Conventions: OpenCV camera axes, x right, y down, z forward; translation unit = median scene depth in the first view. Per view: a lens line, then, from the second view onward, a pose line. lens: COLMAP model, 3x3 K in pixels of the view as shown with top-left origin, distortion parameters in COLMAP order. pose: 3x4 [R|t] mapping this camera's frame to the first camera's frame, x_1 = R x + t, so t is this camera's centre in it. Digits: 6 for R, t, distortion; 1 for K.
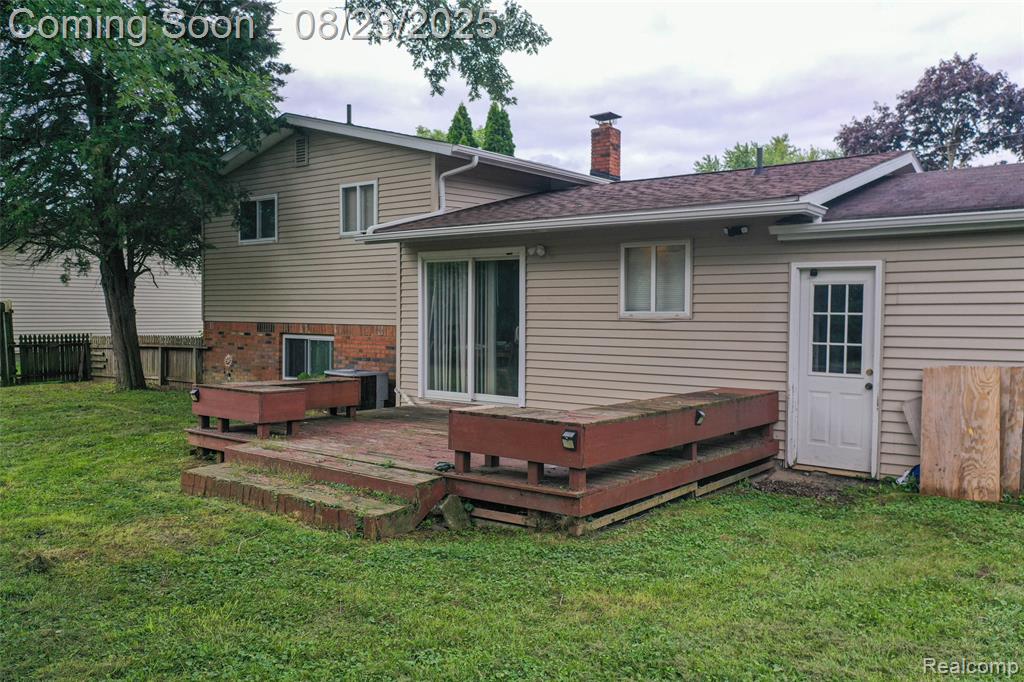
lens RADIAL K [[814.9, 0, 508.1], [0, 814.9, 343.2], [0, 0, 1]] dist [0.003311, 0.003109]
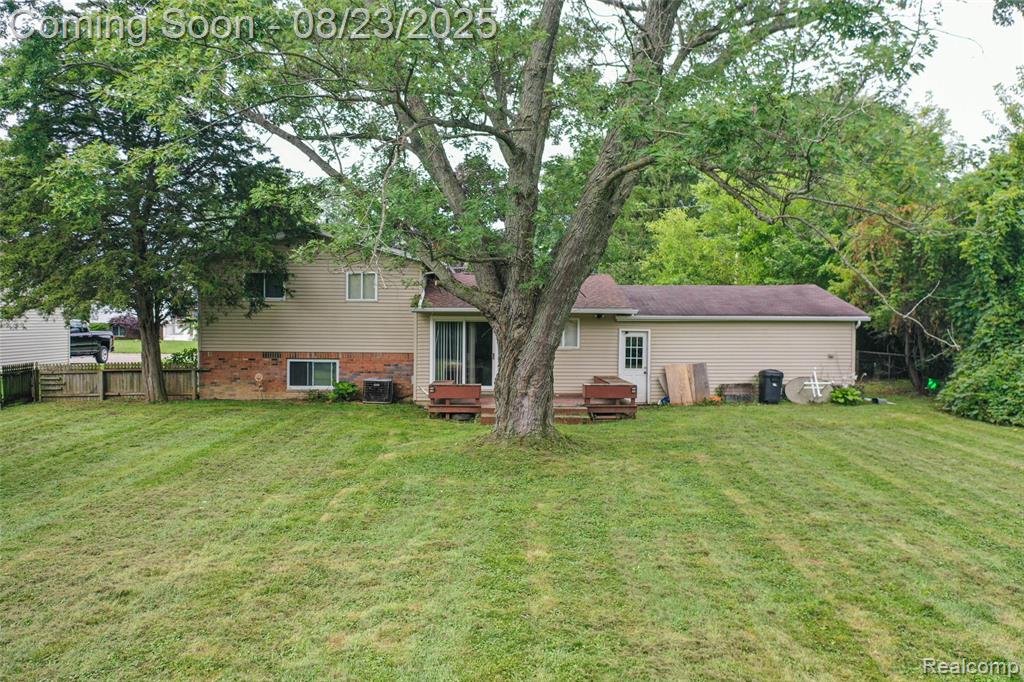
lens RADIAL K [[814.9, 0, 508.1], [0, 814.9, 343.2], [0, 0, 1]] dist [0.003311, 0.003109]
pose [[0.771748, -0.018506, 0.635659, -1.463148], [0.020884, 0.999775, 0.003750, -0.059479], [-0.635585, 0.010381, 0.771961, -0.760494]]
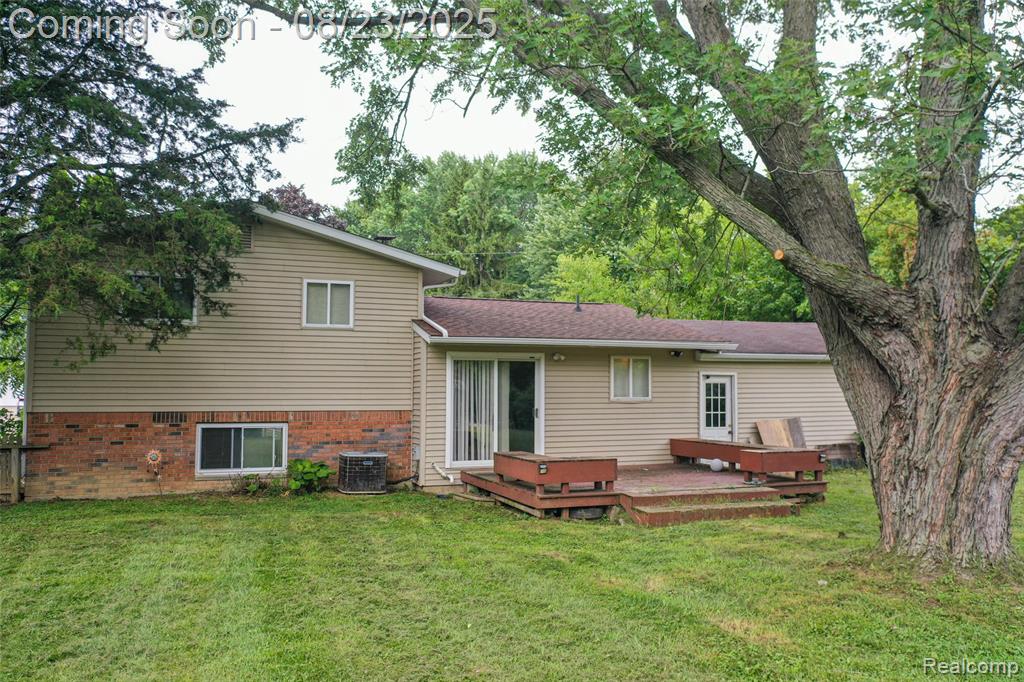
lens RADIAL K [[814.9, 0, 508.1], [0, 814.9, 343.2], [0, 0, 1]] dist [0.003311, 0.003109]
pose [[0.520520, 0.040040, 0.852910, -1.364910], [0.032554, 0.997243, -0.066683, -0.044809], [-0.853229, 0.062476, 0.517781, 0.325987]]
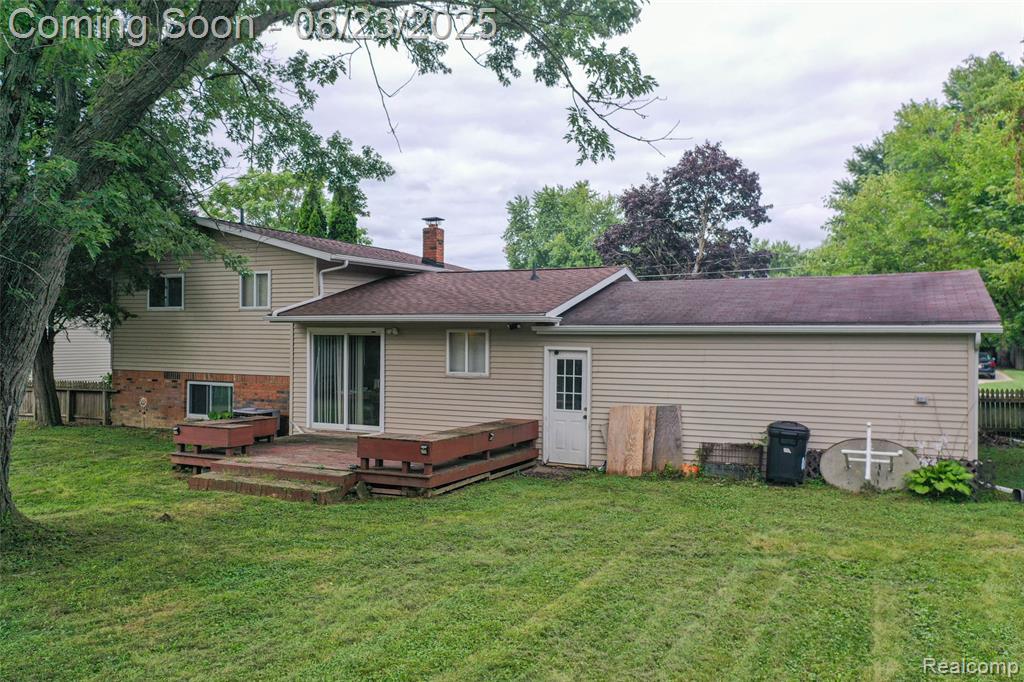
lens RADIAL K [[814.9, 0, 508.1], [0, 814.9, 343.2], [0, 0, 1]] dist [0.003311, 0.003109]
pose [[0.975531, -0.000366, 0.219862, -0.096698], [0.006153, 0.999652, -0.025636, -0.053308], [-0.219776, 0.026361, 0.975194, -0.592927]]
